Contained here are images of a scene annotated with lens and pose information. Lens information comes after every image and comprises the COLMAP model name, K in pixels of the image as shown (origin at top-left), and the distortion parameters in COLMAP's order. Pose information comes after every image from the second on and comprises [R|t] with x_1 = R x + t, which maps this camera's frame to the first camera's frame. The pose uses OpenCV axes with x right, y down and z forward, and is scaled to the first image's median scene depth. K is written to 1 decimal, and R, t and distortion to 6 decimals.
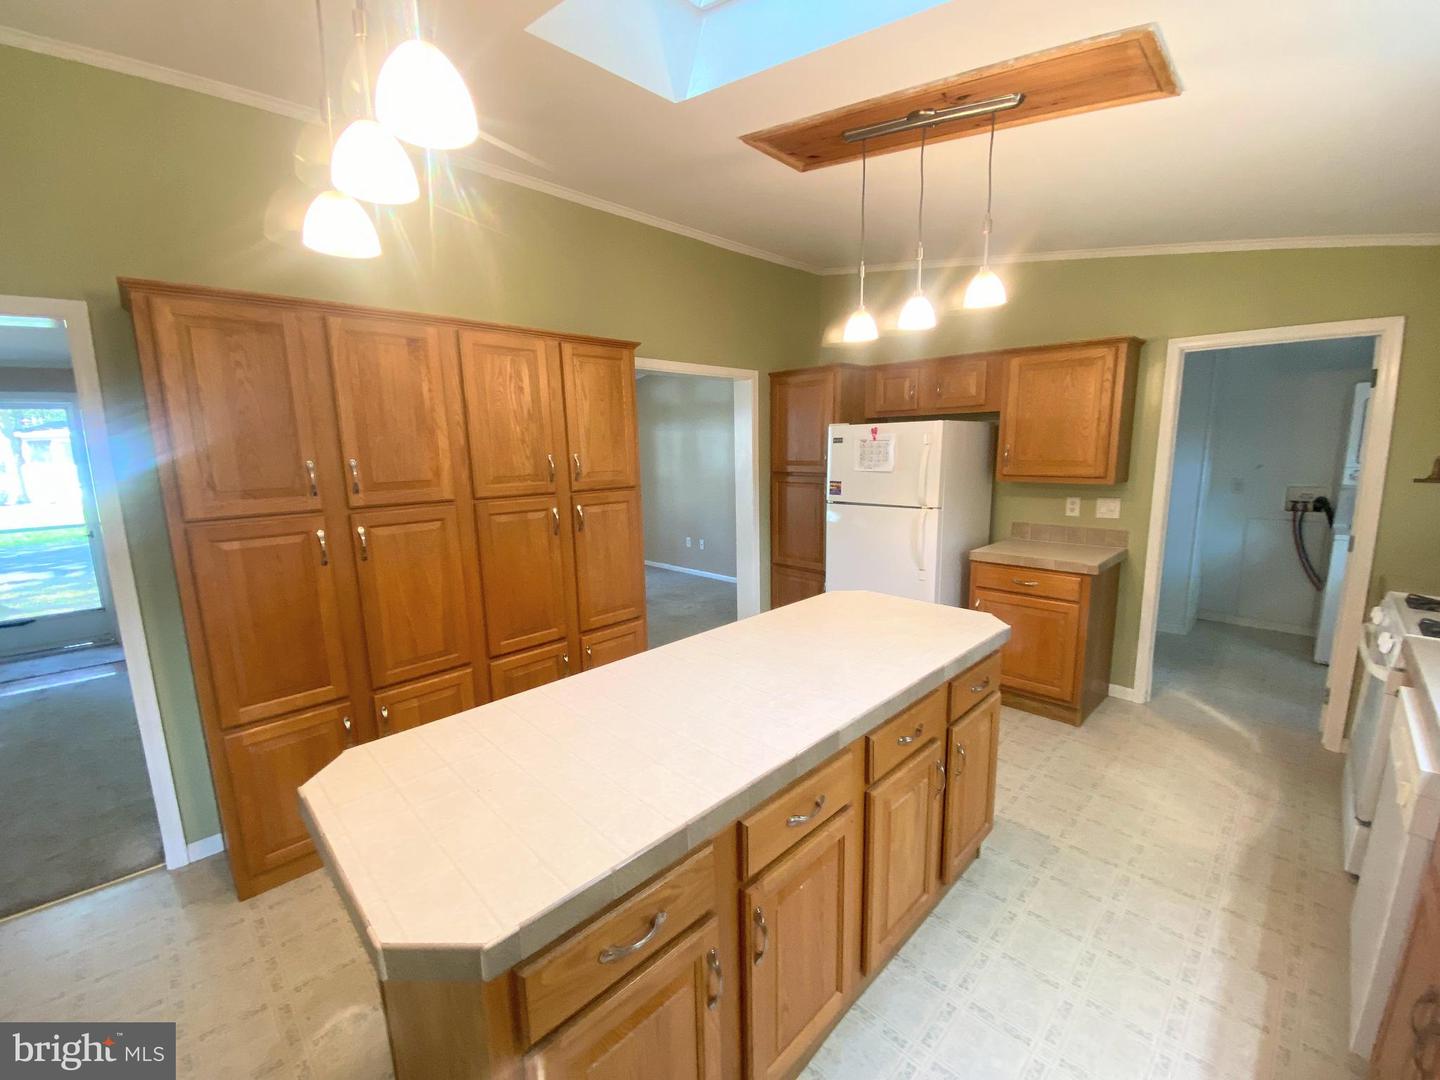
lens RADIAL K [[582.0, 0, 714.4], [0, 582.0, 542.0], [0, 0, 1]] dist [0.021799, -0.018117]
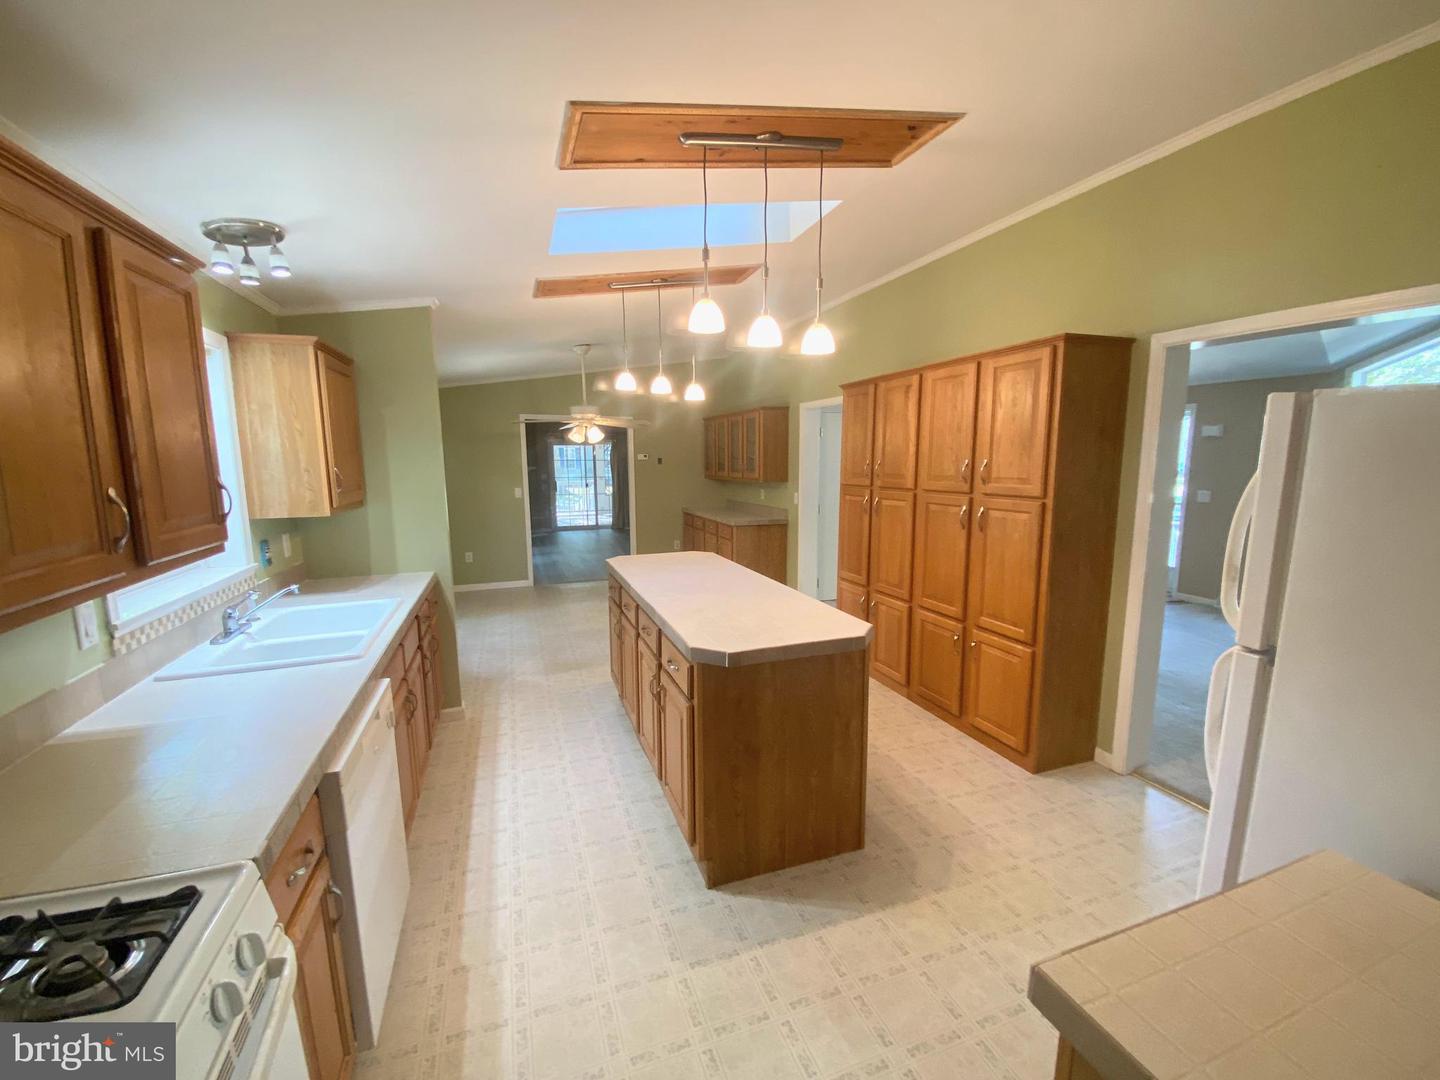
lens RADIAL K [[582.0, 0, 714.4], [0, 582.0, 542.0], [0, 0, 1]] dist [0.021799, -0.018117]
pose [[-0.427185, 0.146770, -0.892172, 1.358383], [-0.134771, 0.965378, 0.223343, -0.250199], [0.894064, 0.215648, -0.392615, 1.416105]]
